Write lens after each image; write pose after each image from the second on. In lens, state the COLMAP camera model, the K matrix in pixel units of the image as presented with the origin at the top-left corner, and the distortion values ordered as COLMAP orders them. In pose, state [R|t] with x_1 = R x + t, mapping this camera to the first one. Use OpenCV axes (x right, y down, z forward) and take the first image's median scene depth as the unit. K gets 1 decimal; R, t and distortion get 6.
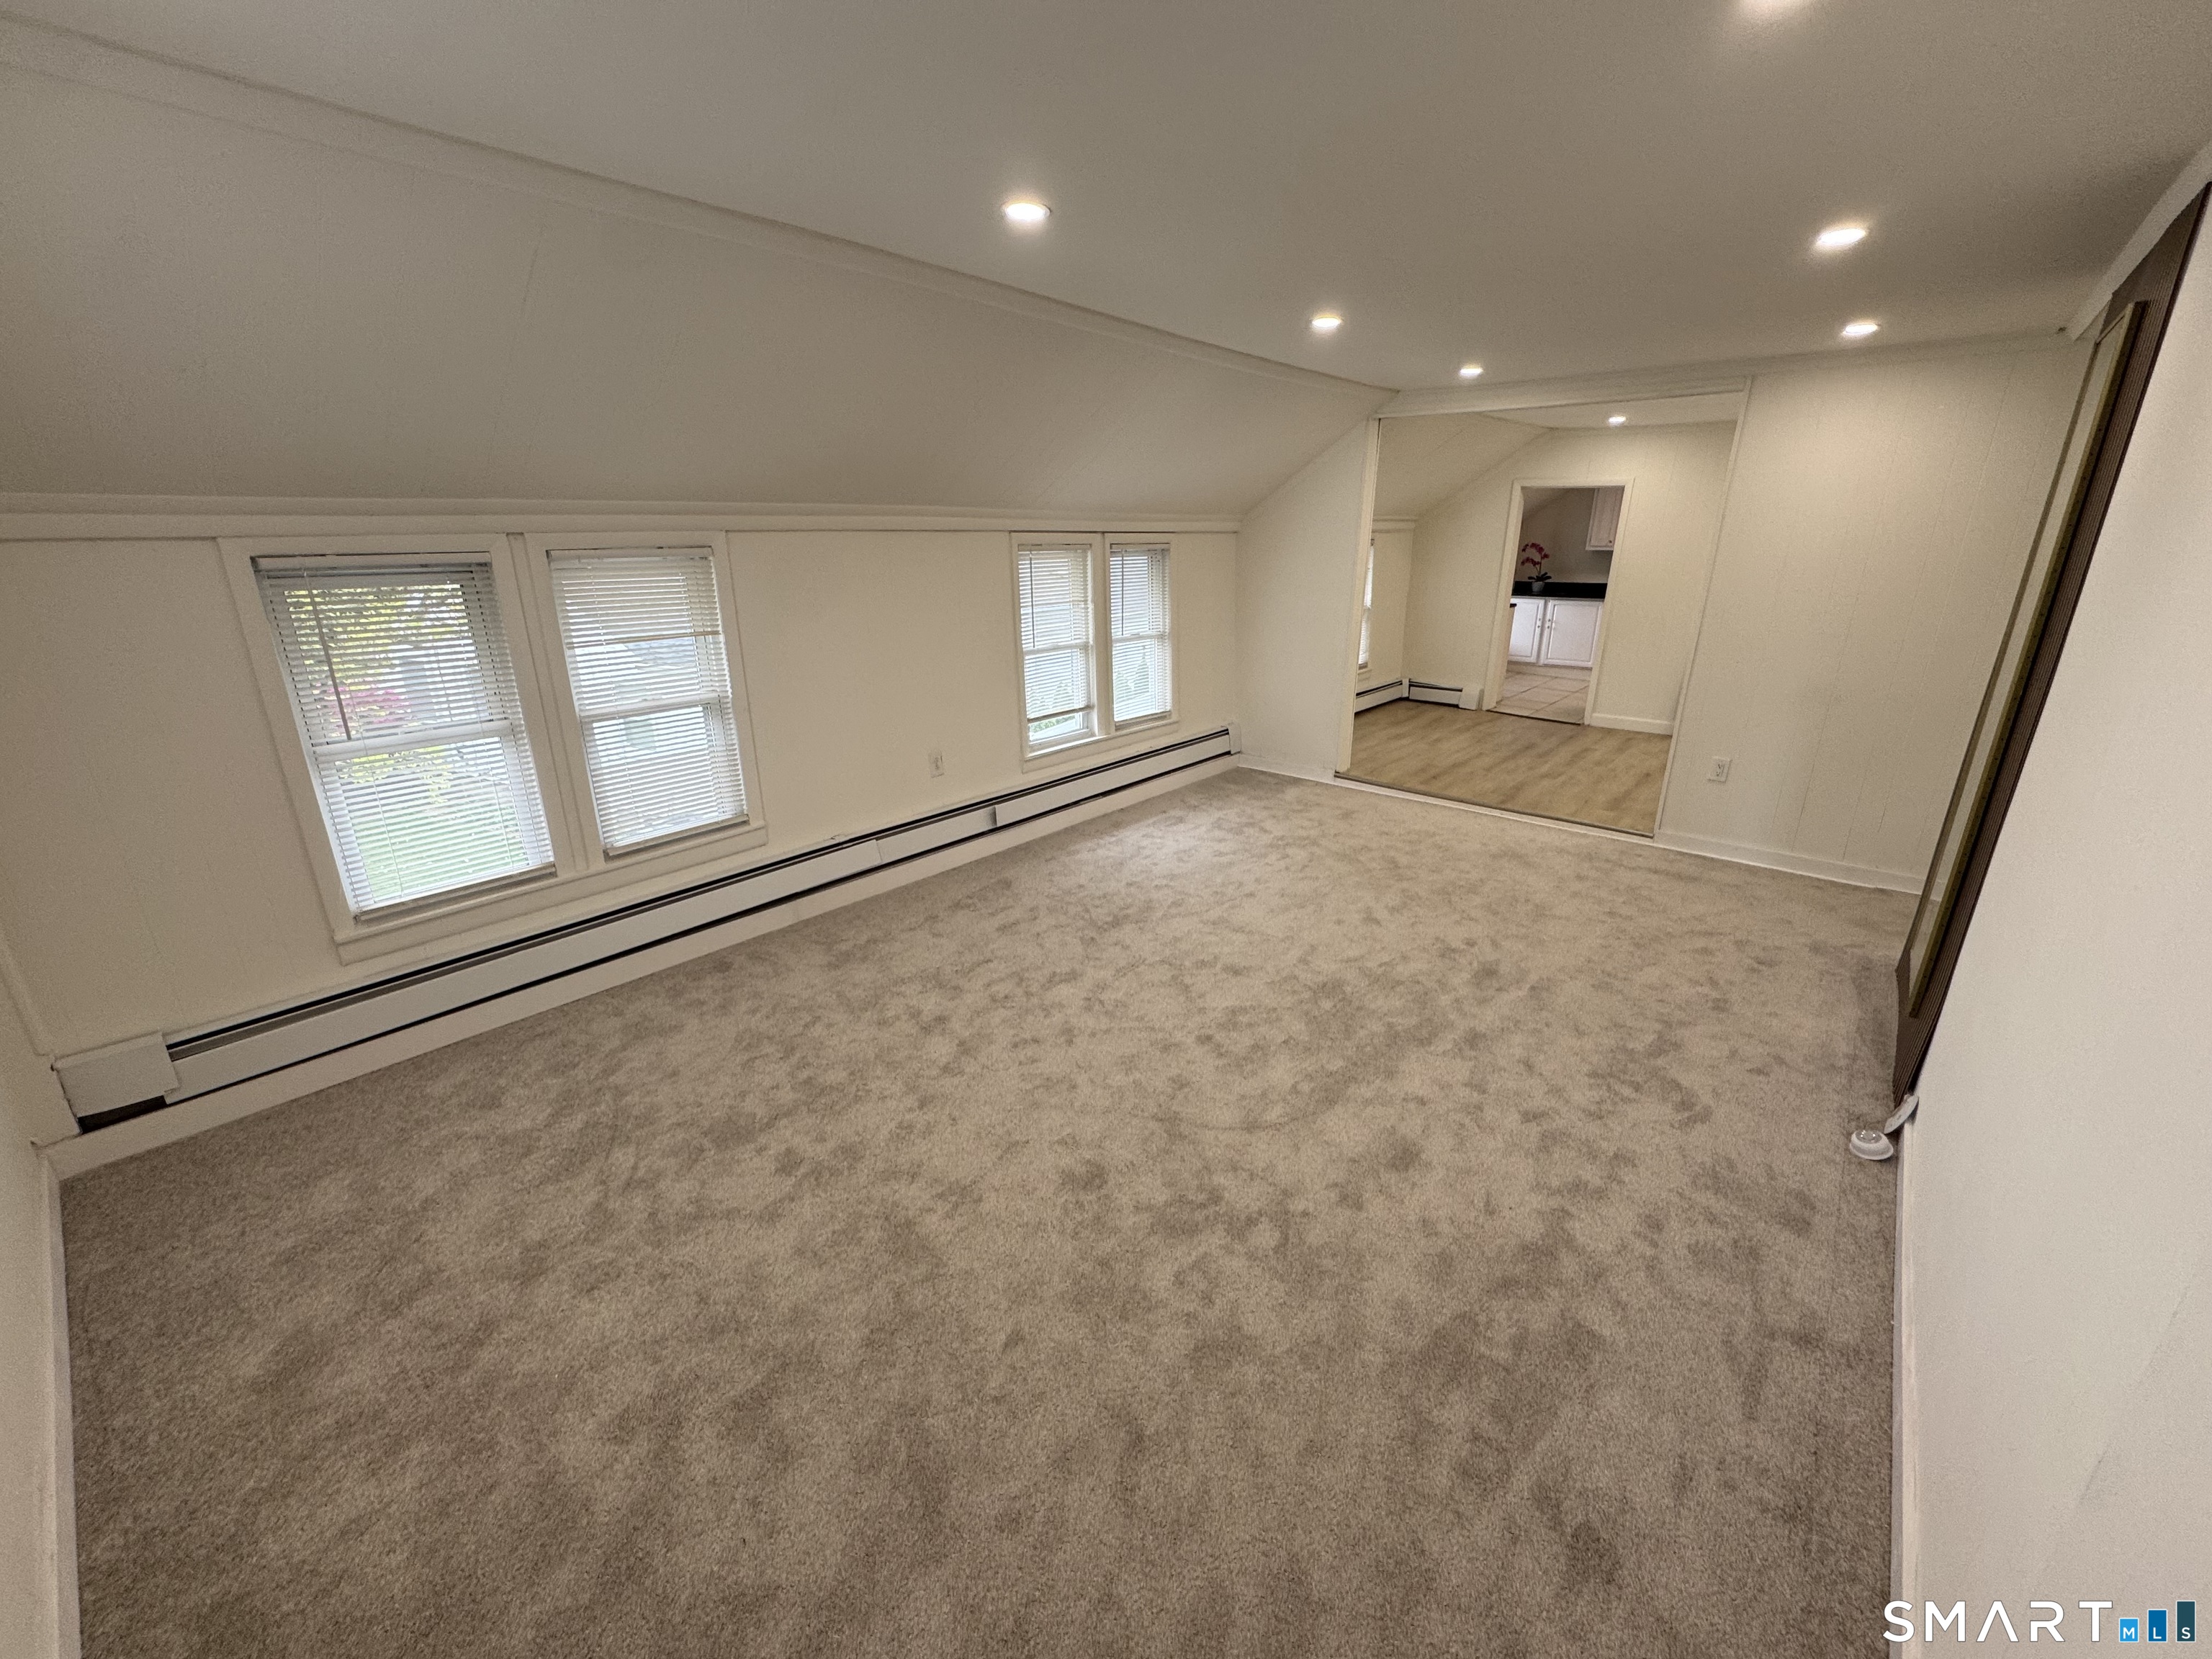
lens RADIAL K [[882.8, 0, 1100.0], [0, 882.8, 823.5], [0, 0, 1]] dist [-0.000948, -0.000023]
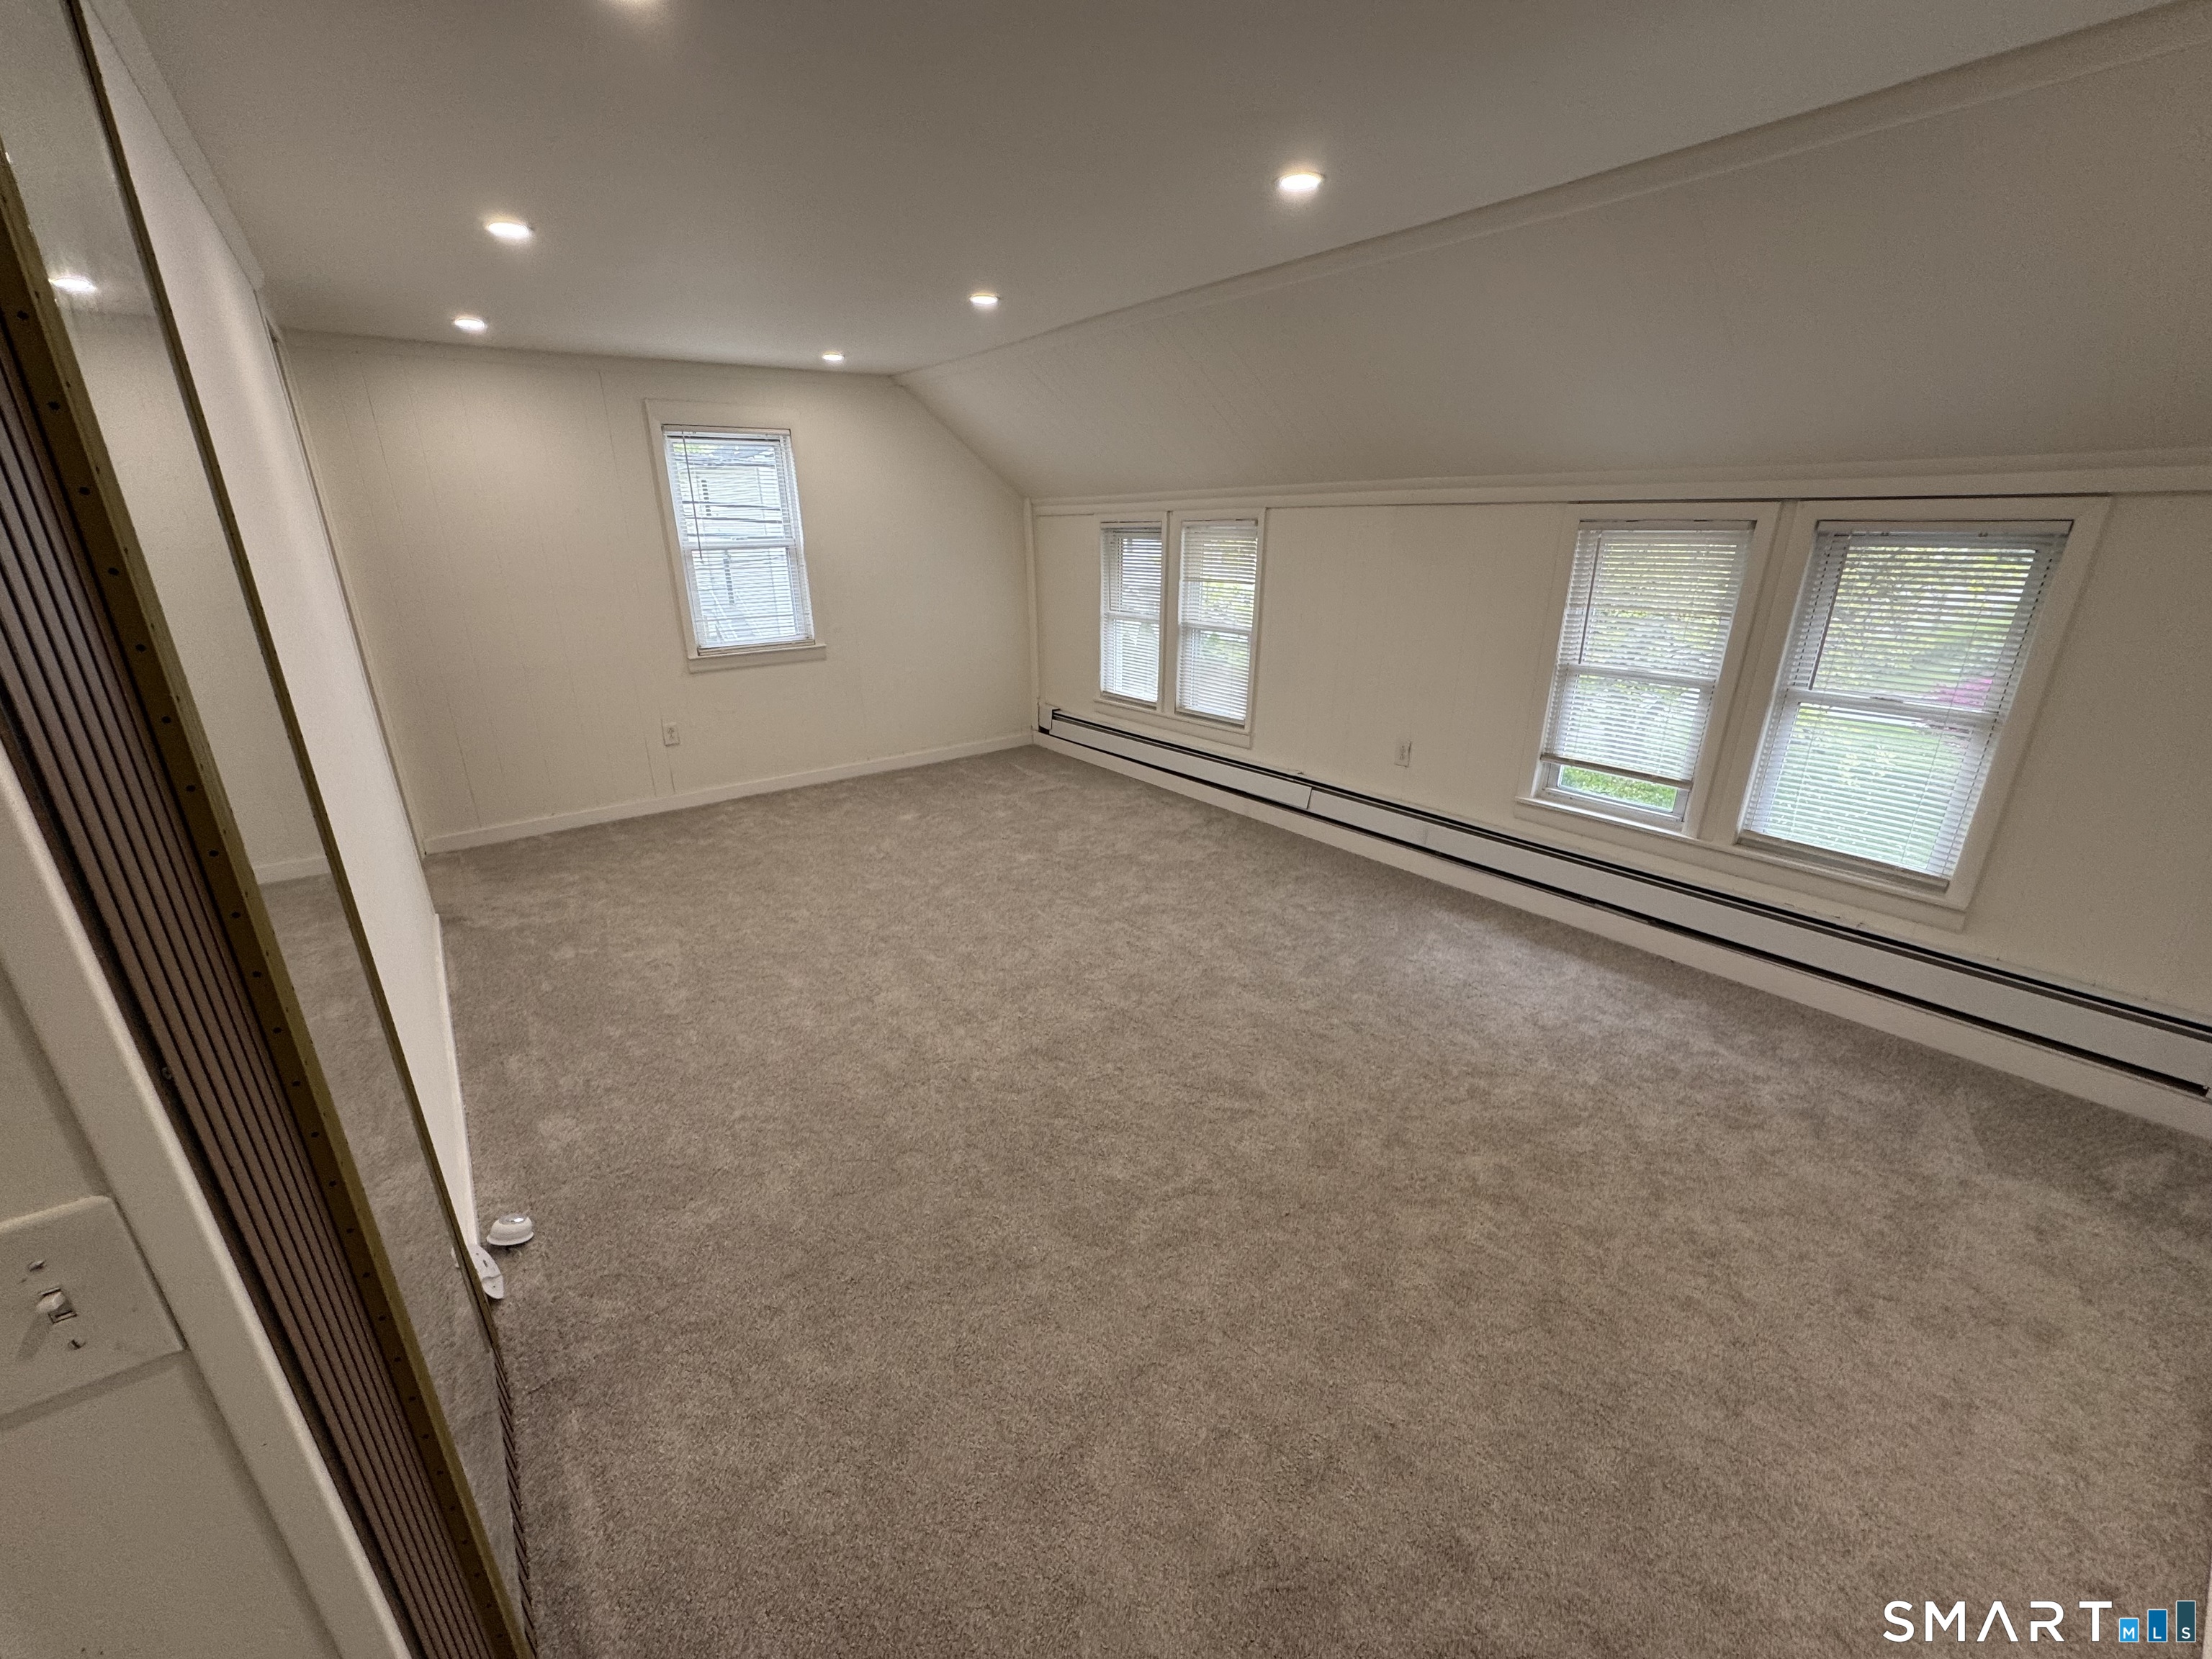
lens RADIAL K [[882.8, 0, 1100.0], [0, 882.8, 823.5], [0, 0, 1]] dist [-0.000948, -0.000023]
pose [[-0.200002, 0.339700, -0.919023, 0.952180], [-0.279822, 0.879105, 0.385841, -0.338603], [0.938988, 0.334332, -0.080768, 0.978205]]
